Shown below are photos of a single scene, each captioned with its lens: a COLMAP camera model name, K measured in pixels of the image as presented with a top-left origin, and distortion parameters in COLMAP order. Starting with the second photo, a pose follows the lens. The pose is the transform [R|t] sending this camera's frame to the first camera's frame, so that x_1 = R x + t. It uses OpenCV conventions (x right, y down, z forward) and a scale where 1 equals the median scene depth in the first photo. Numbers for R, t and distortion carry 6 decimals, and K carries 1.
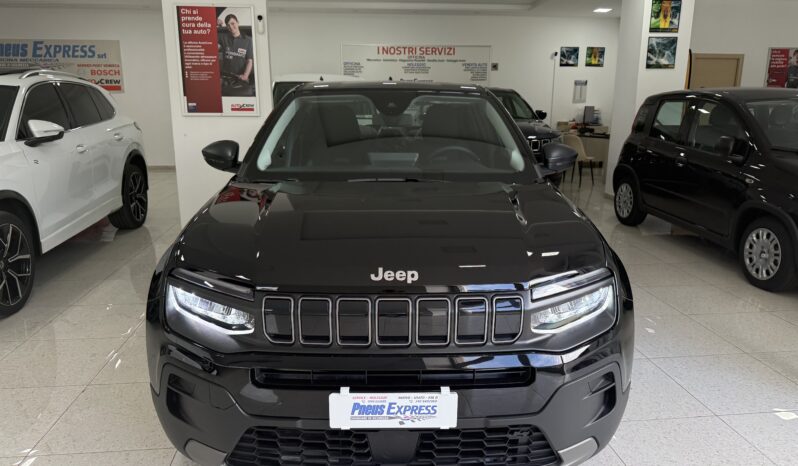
lens RADIAL K [[564.0, 0, 401.5], [0, 564.0, 233.4], [0, 0, 1]] dist [0.001426, -0.002409]
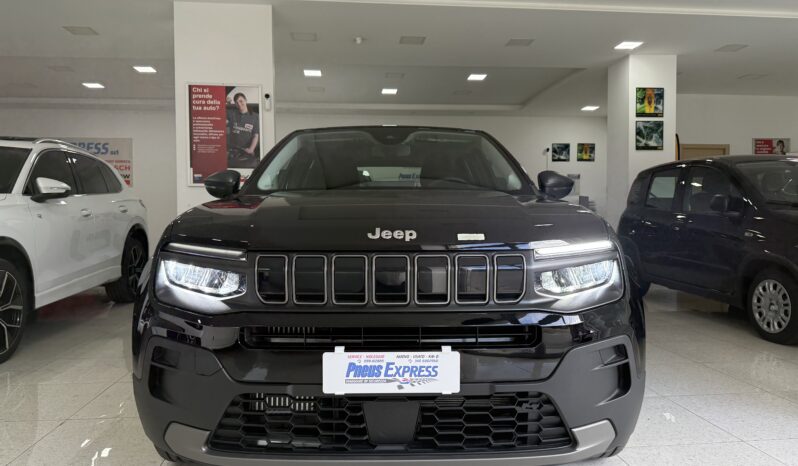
lens RADIAL K [[558.5, 0, 399.0], [0, 558.5, 233.0], [0, 0, 1]] dist [0.049899, -0.070006]
pose [[0.999970, -0.006329, -0.004521, 0.001347], [0.005329, 0.980901, -0.194435, 0.093264], [0.005665, 0.194405, 0.980905, 0.016466]]
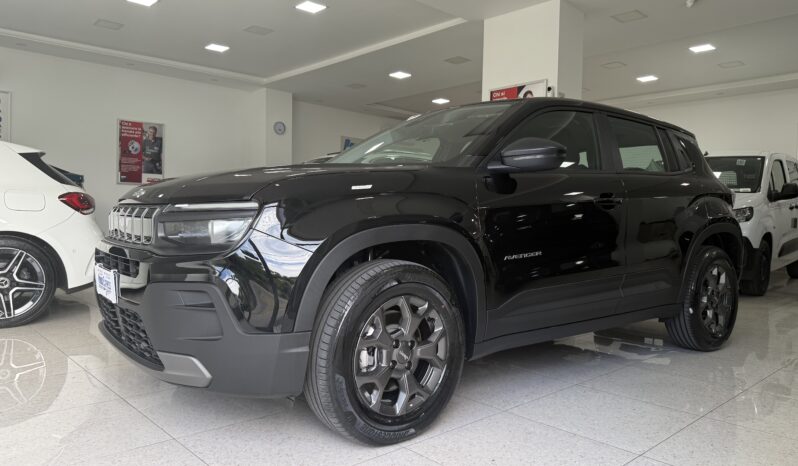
lens RADIAL K [[558.5, 0, 399.0], [0, 558.5, 233.0], [0, 0, 1]] dist [0.049899, -0.070006]
pose [[0.592903, 0.033939, -0.804558, 0.538077], [-0.200186, 0.973959, -0.106438, 0.068425], [0.779994, 0.224169, 0.584258, 0.251062]]
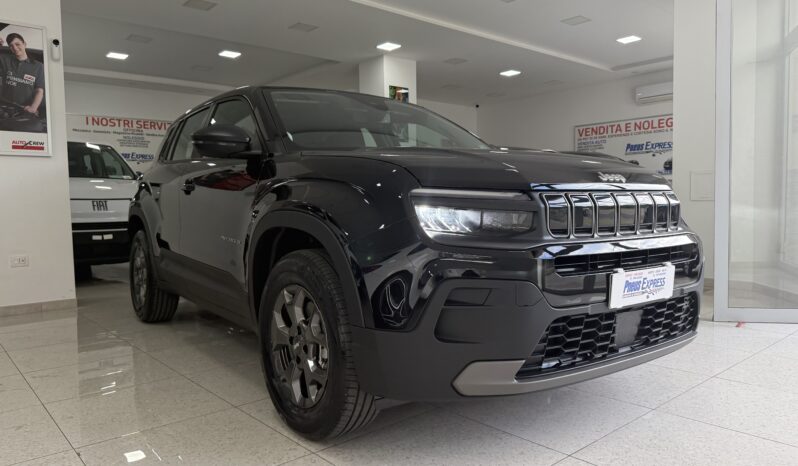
lens RADIAL K [[558.5, 0, 399.0], [0, 558.5, 233.0], [0, 0, 1]] dist [0.049899, -0.070006]
pose [[0.822149, -0.046565, 0.567365, -0.380988], [0.146661, 0.980331, -0.132064, 0.099494], [-0.550056, 0.191787, 0.812808, 0.106547]]
